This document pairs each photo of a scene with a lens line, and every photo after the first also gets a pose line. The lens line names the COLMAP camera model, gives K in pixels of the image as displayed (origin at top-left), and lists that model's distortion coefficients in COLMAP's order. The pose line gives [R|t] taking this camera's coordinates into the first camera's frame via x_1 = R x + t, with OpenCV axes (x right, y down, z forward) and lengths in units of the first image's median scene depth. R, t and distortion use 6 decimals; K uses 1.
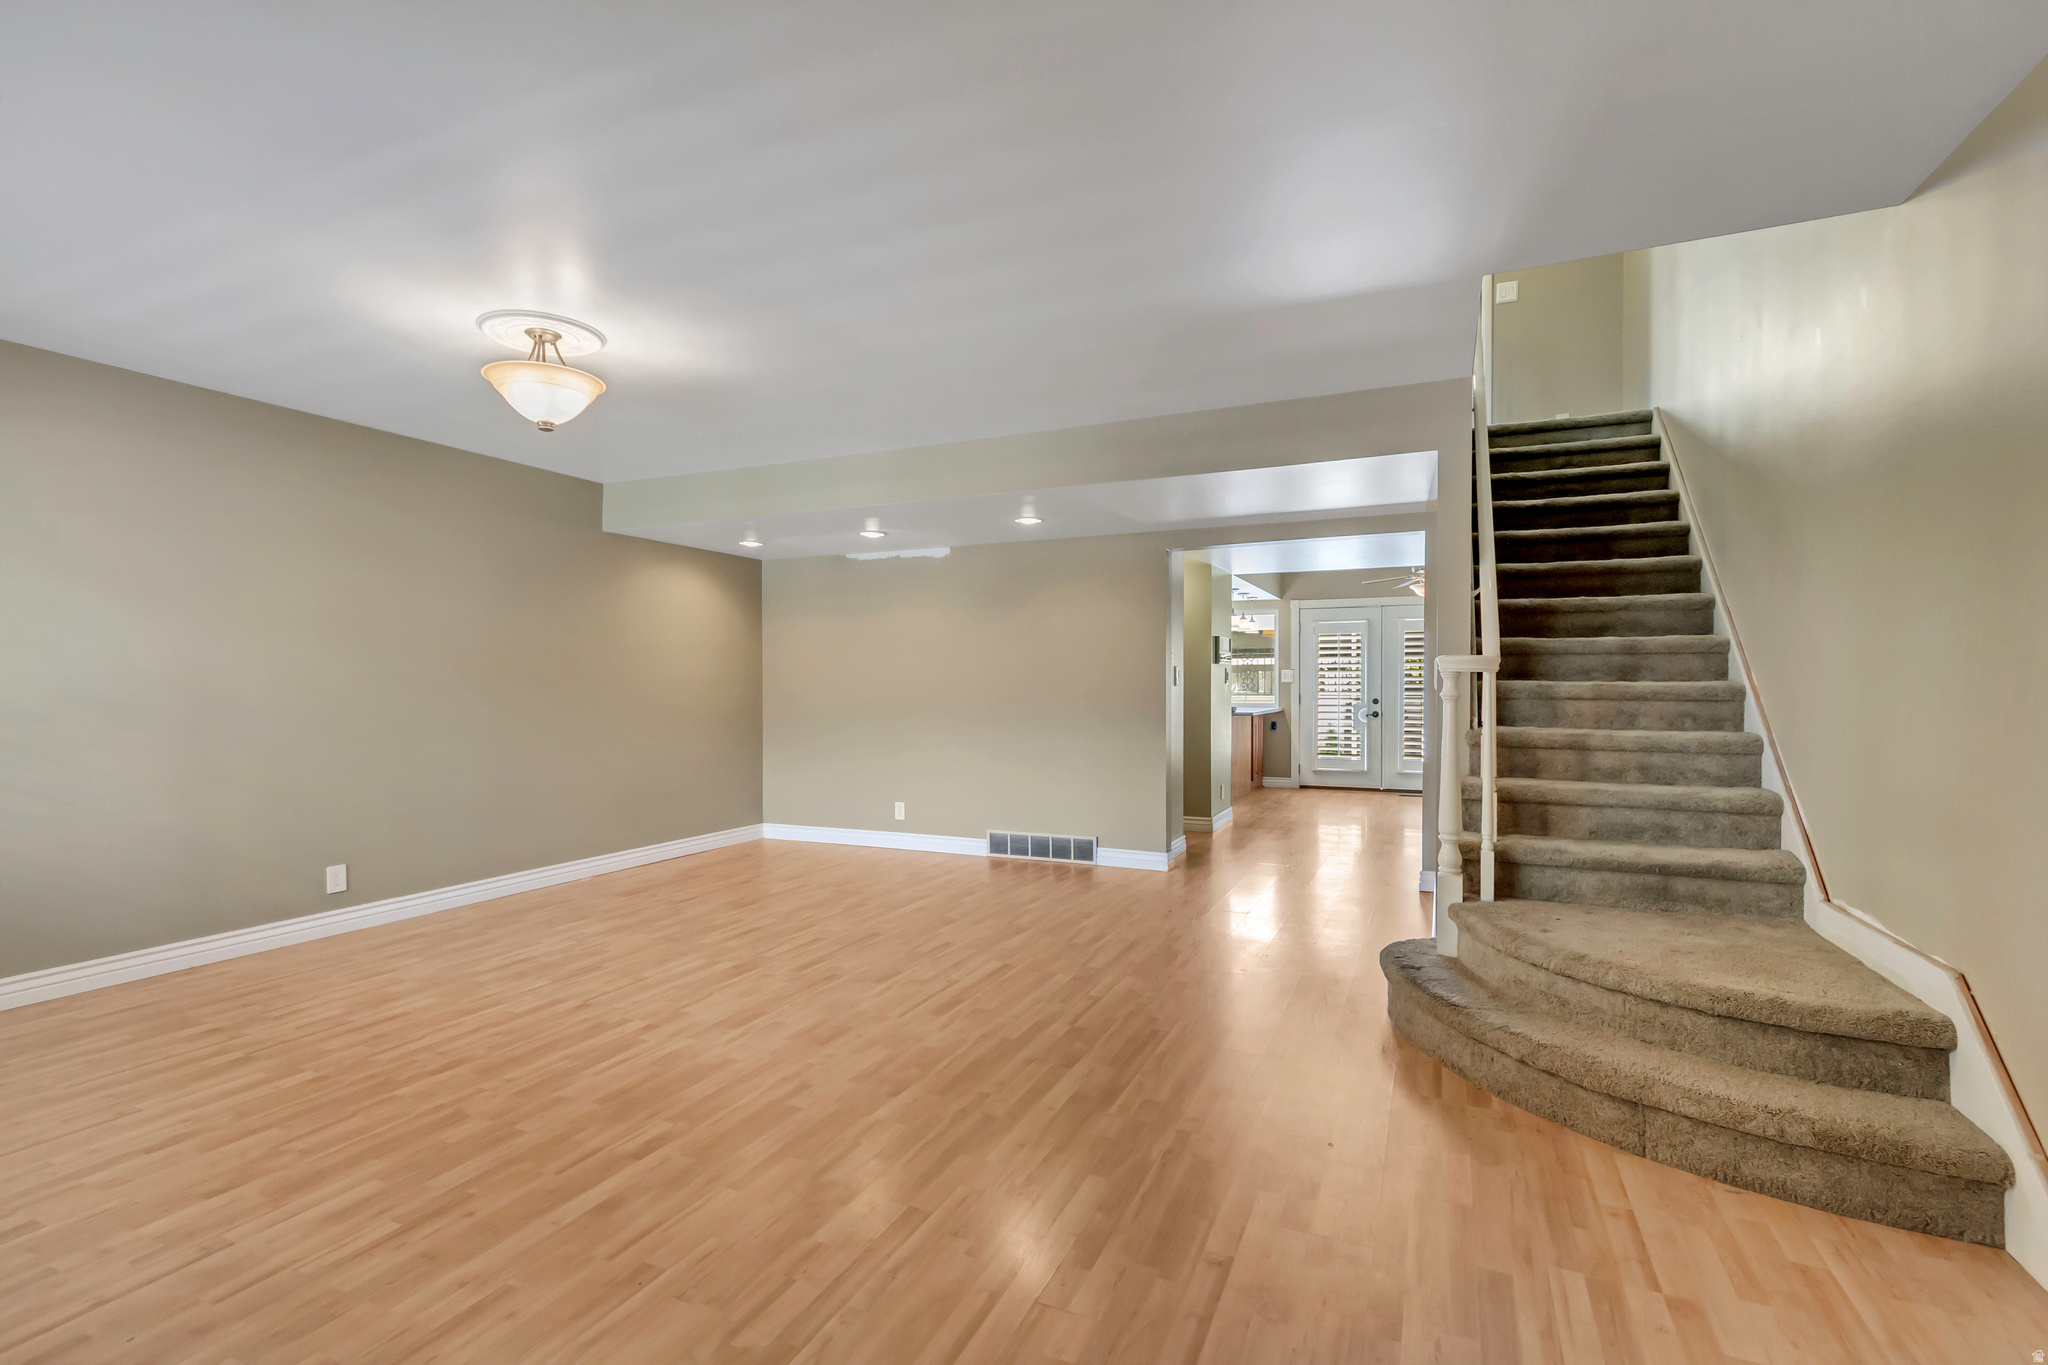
lens RADIAL K [[939.7, 0, 1023.6], [0, 939.7, 688.2], [0, 0, 1]] dist [0.011990, -0.004082]
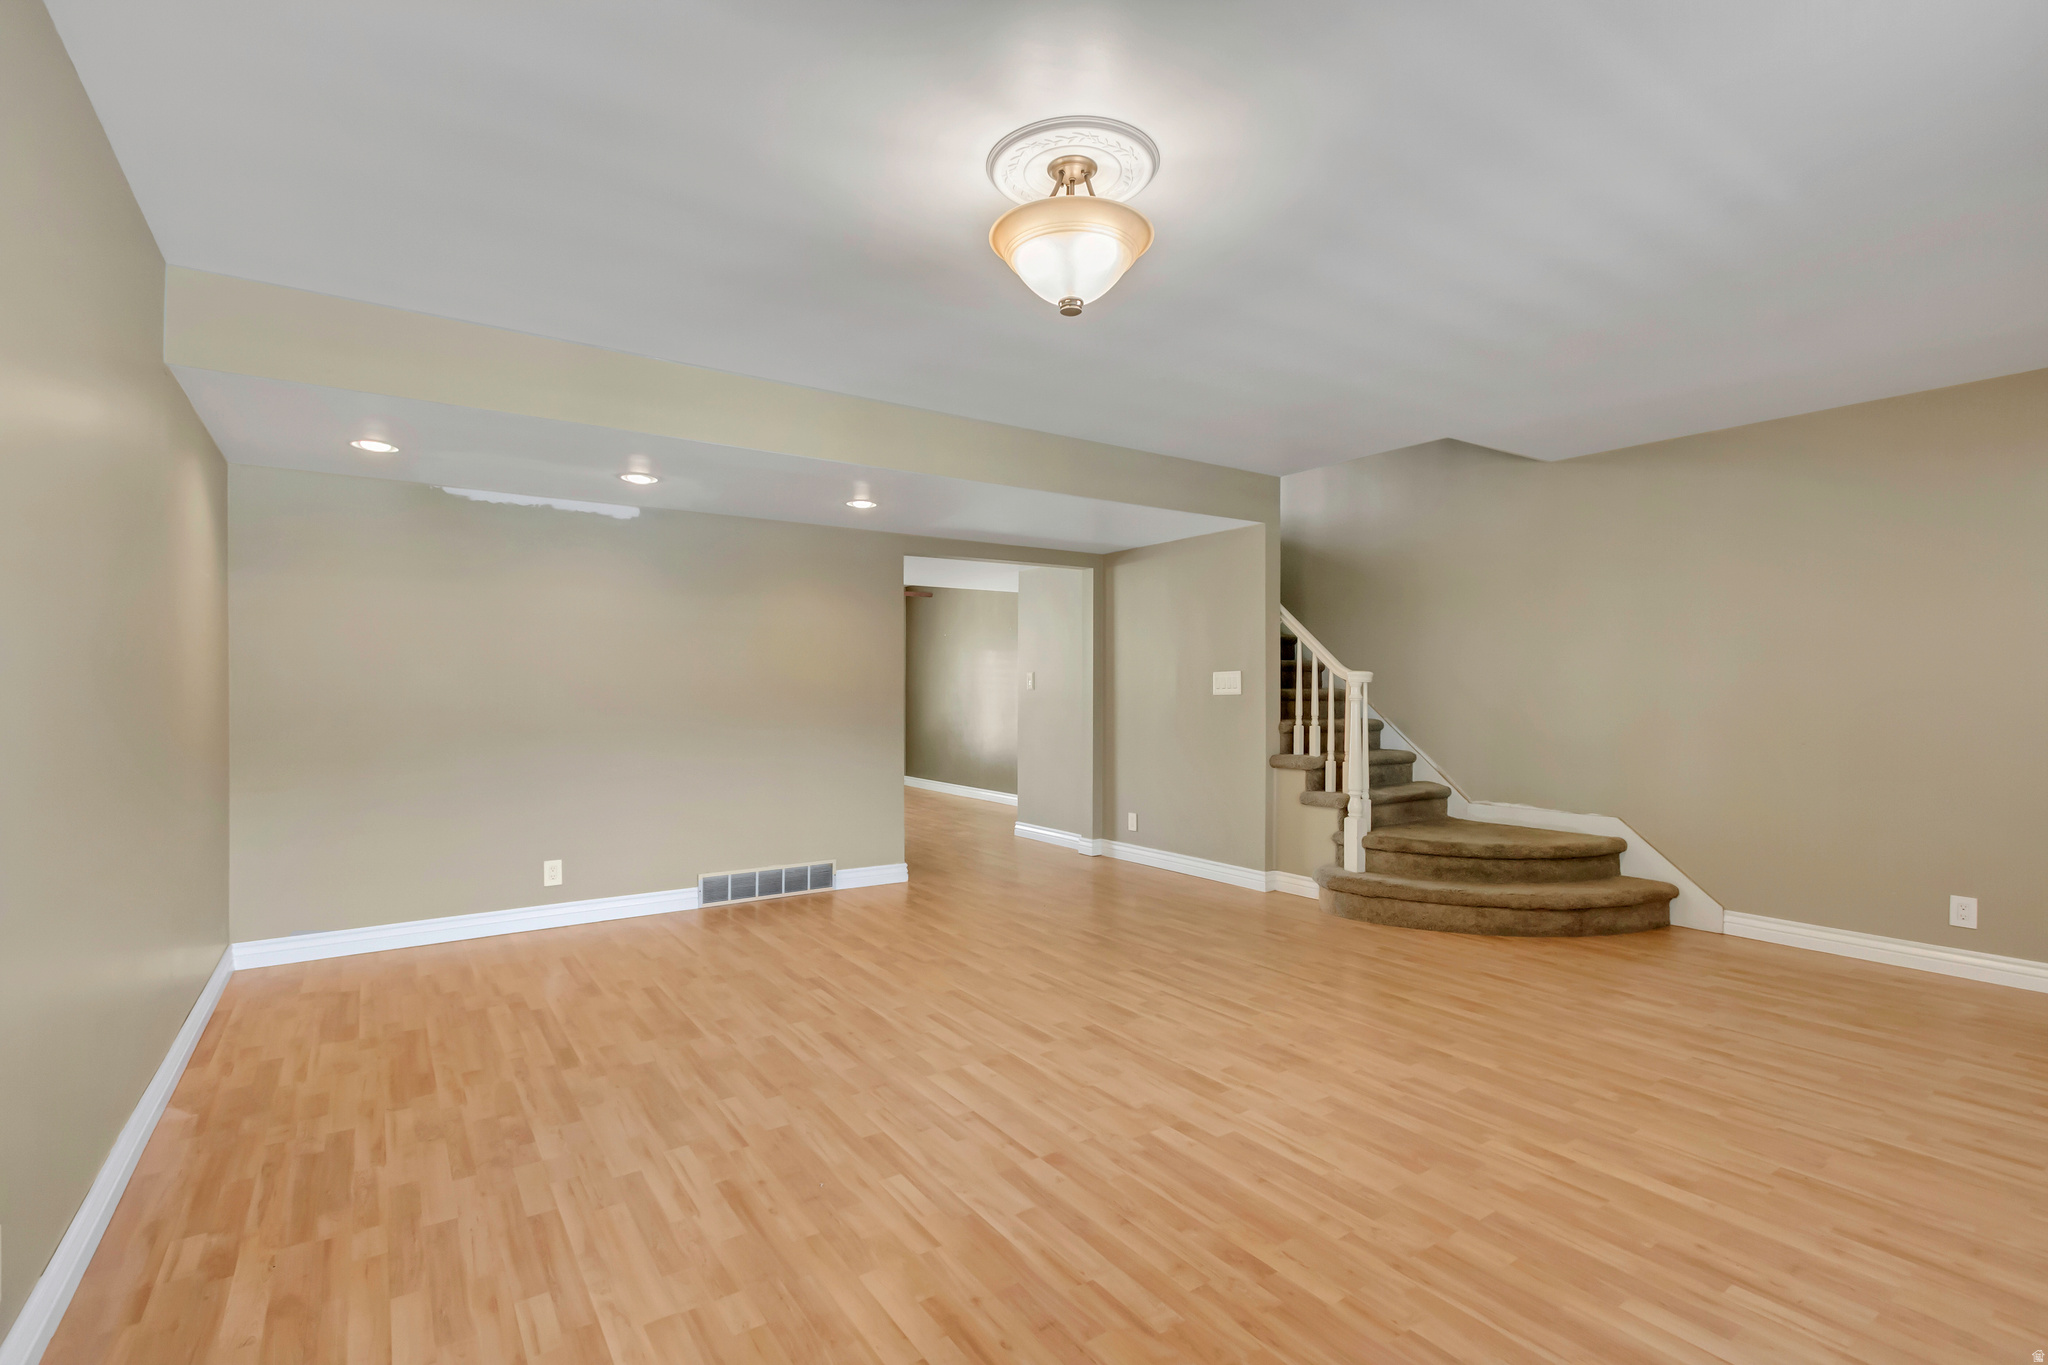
lens RADIAL K [[939.7, 0, 1030.8], [0, 939.7, 682.4], [0, 0, 1]] dist [0.011990, -0.004082]
pose [[0.513927, 0.005641, 0.857816, -0.992685], [0.003092, 0.999960, -0.008429, -0.005574], [-0.857829, 0.006984, 0.513889, 0.612120]]
